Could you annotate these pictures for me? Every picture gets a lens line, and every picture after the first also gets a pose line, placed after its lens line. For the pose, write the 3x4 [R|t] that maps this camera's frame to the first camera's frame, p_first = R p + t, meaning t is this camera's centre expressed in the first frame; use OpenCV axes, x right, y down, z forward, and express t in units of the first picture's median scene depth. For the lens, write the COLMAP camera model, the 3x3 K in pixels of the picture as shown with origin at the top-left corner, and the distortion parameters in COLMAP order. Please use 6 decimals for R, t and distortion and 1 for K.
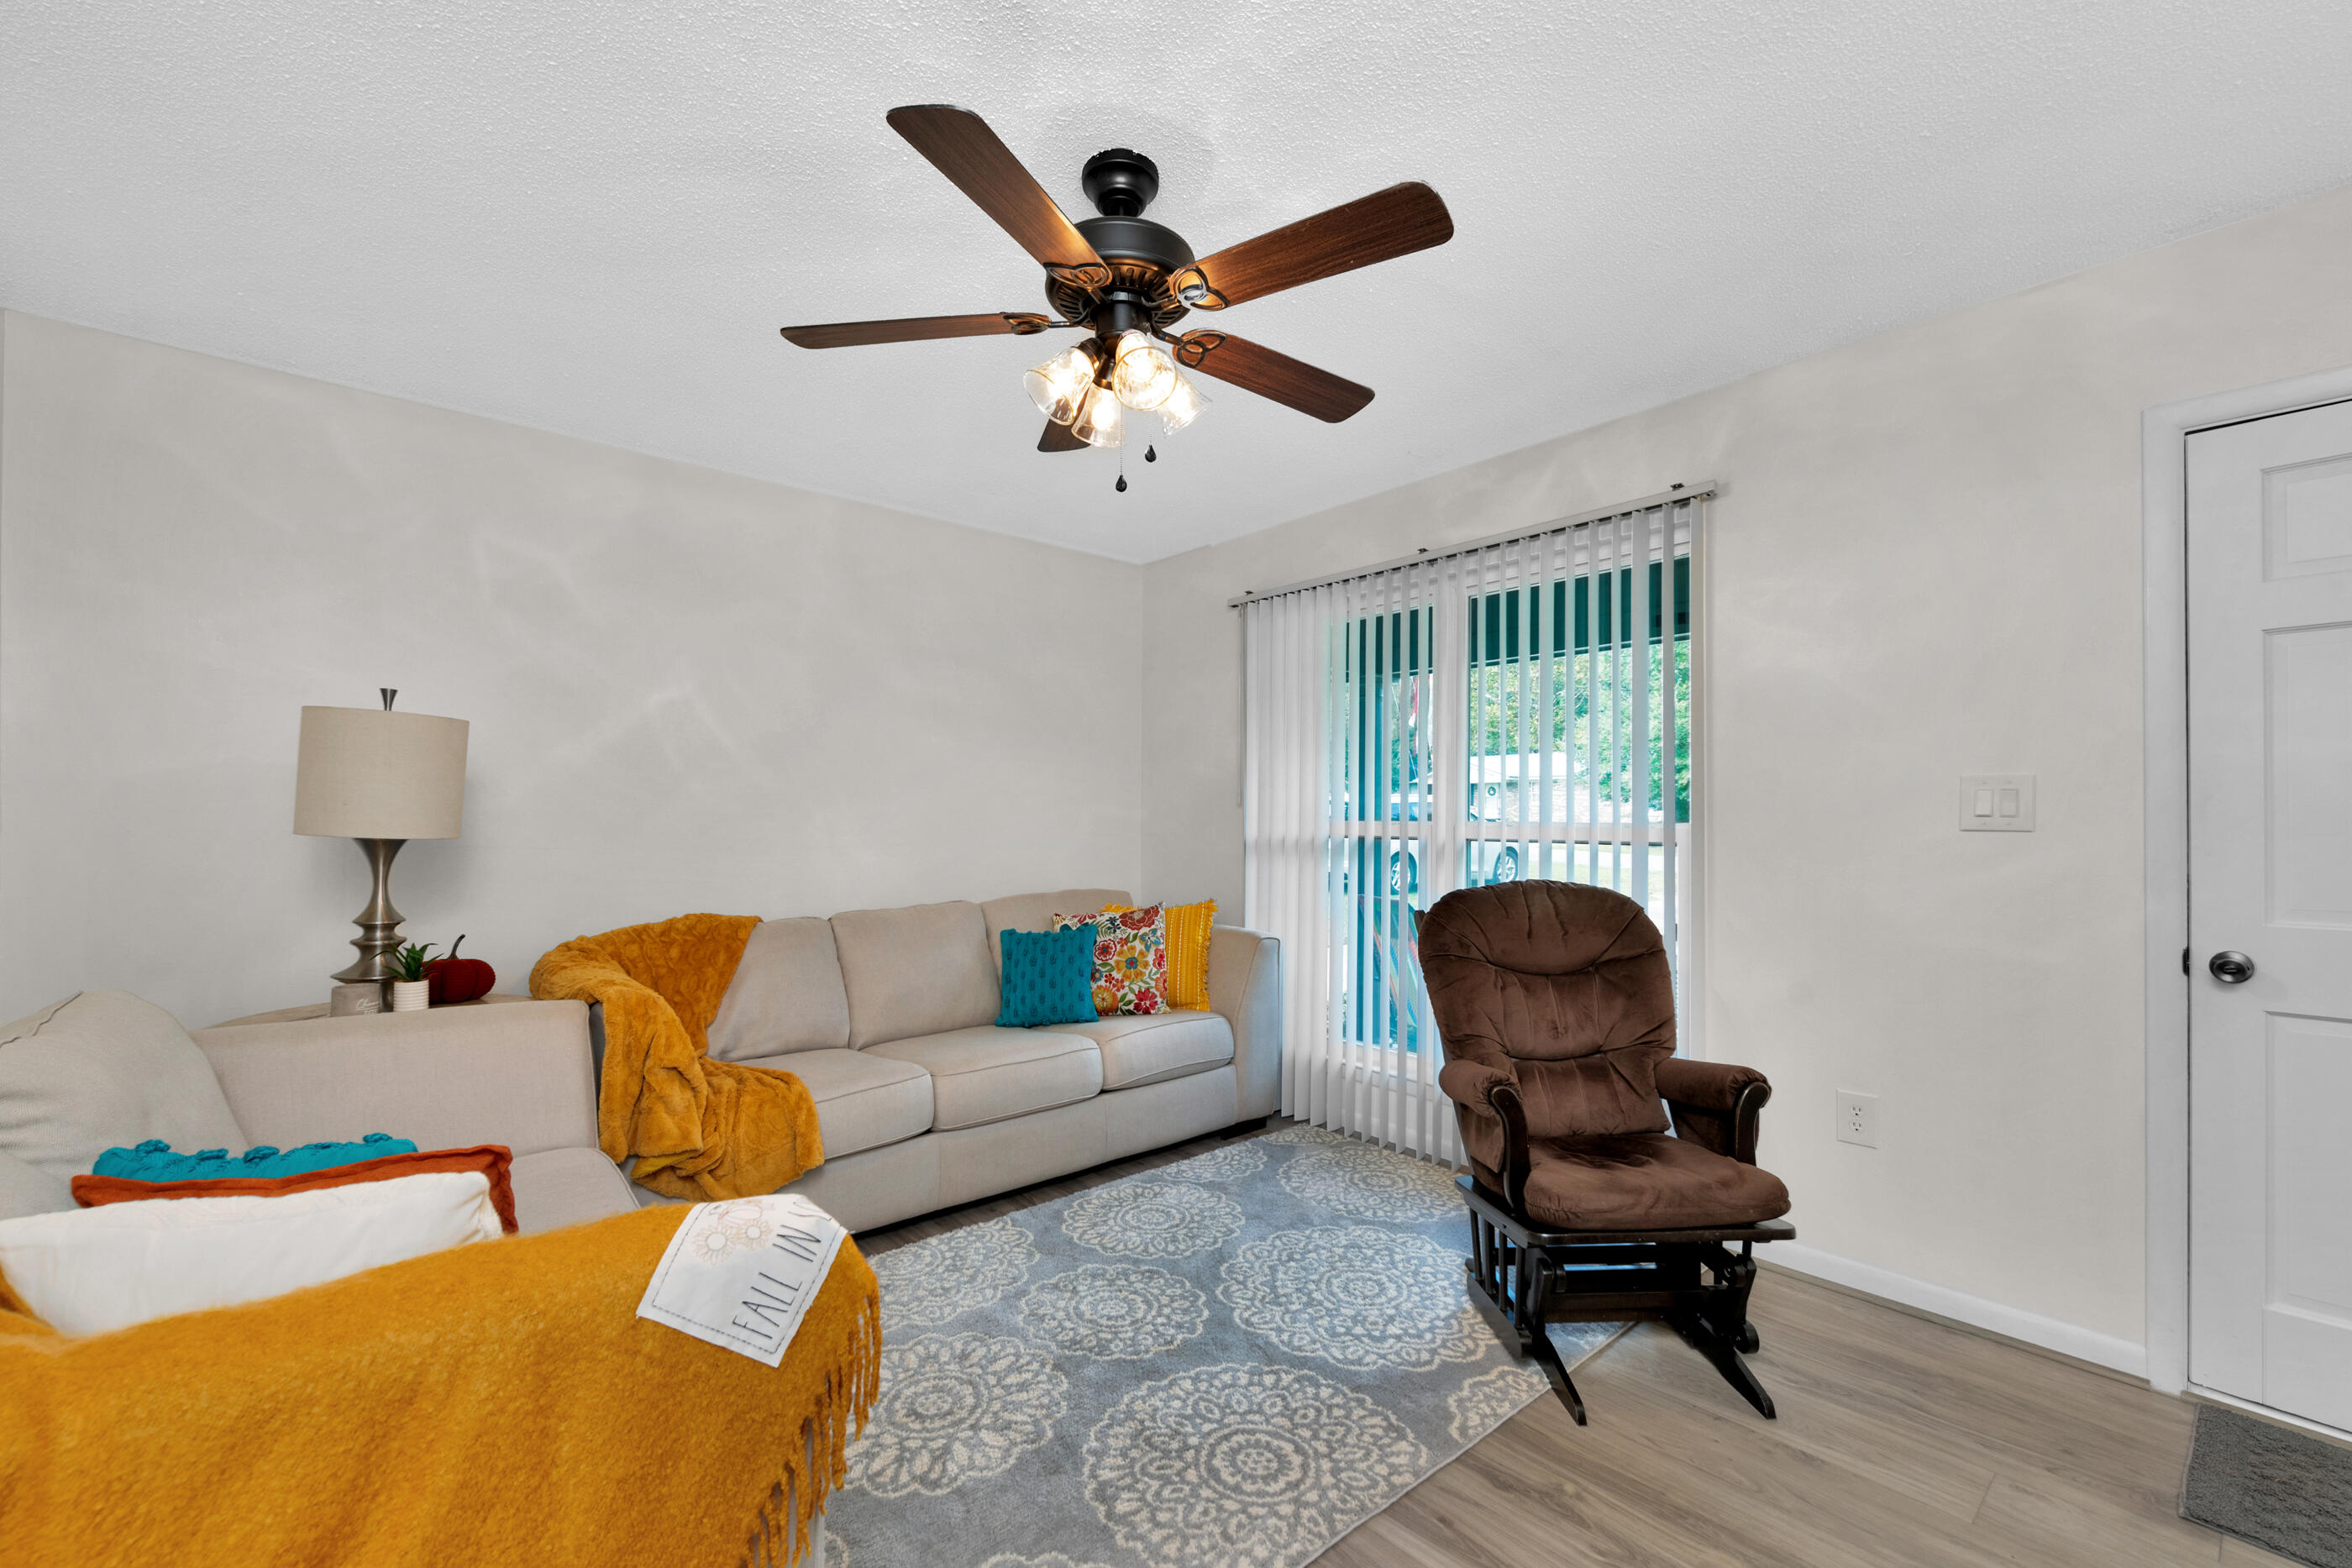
lens RADIAL K [[1003.2, 0, 1262.9], [0, 1003.2, 808.5], [0, 0, 1]] dist [-0.005260, -0.002269]
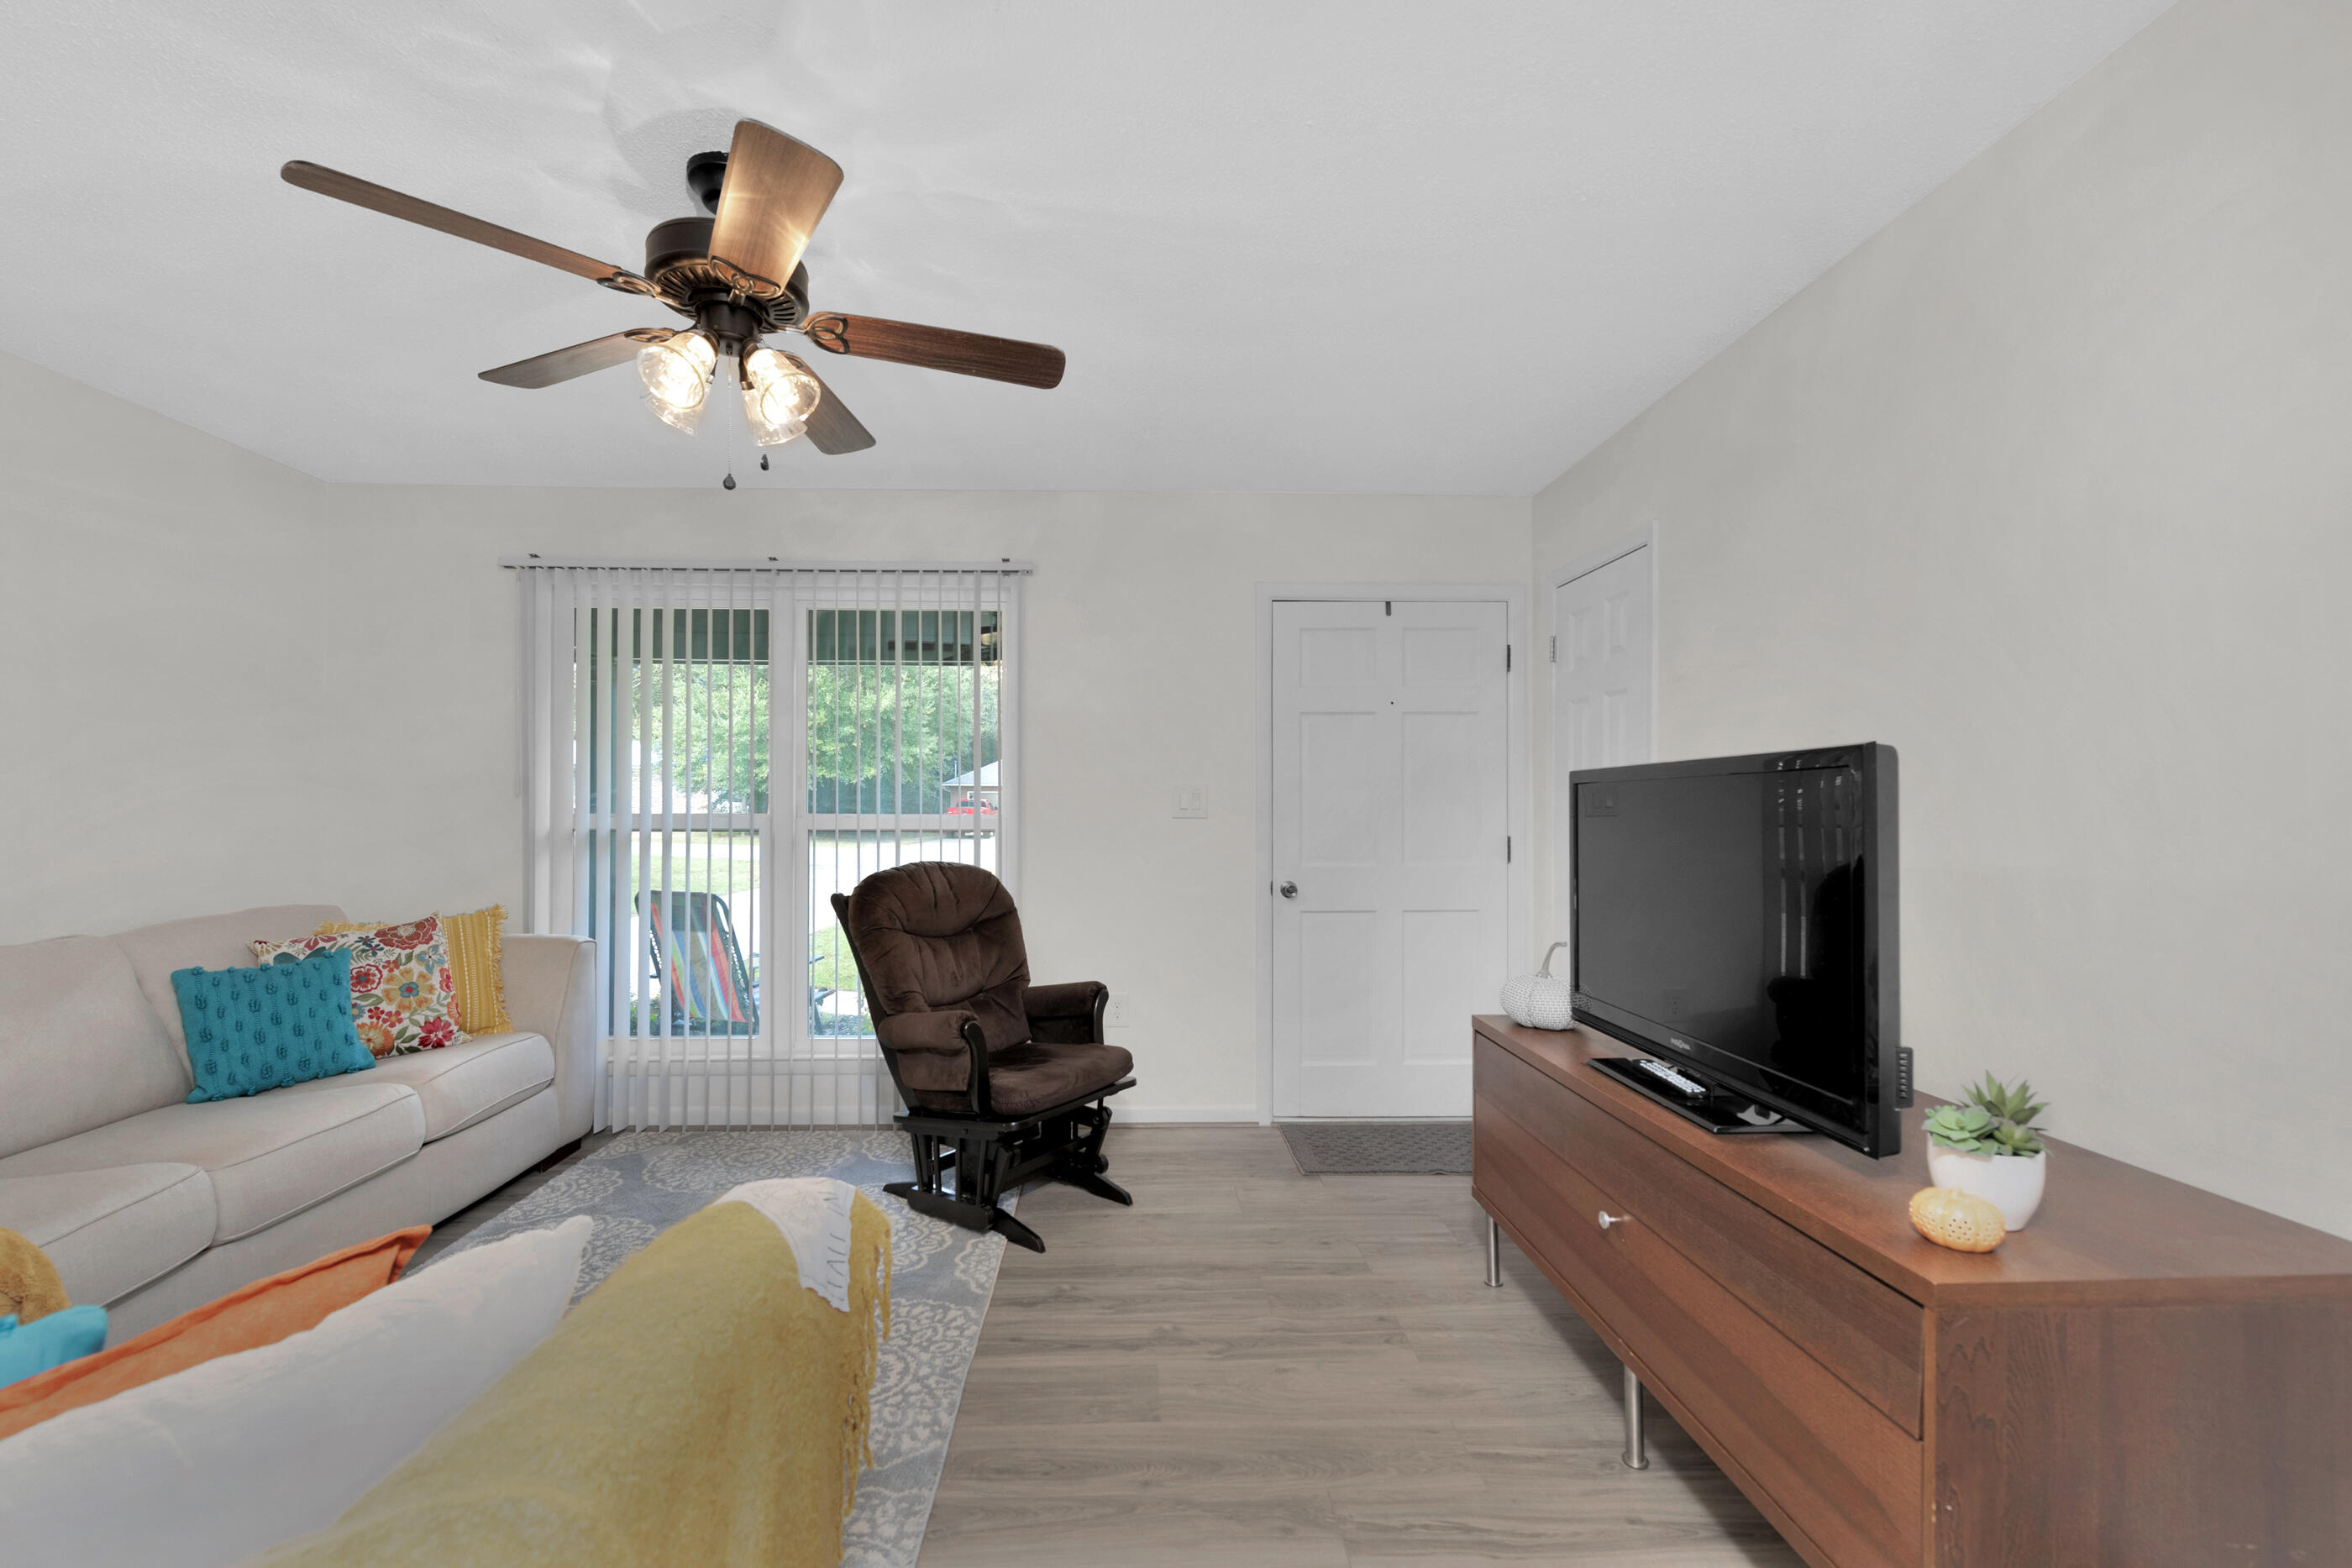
lens RADIAL K [[1003.2, 0, 1173.9], [0, 1003.2, 804.2], [0, 0, 1]] dist [-0.005260, -0.002269]
pose [[0.605613, 0.002383, 0.795756, -0.503060], [-0.006436, 0.999977, 0.001903, -0.002469], [-0.795734, -0.006274, 0.605614, 0.019422]]
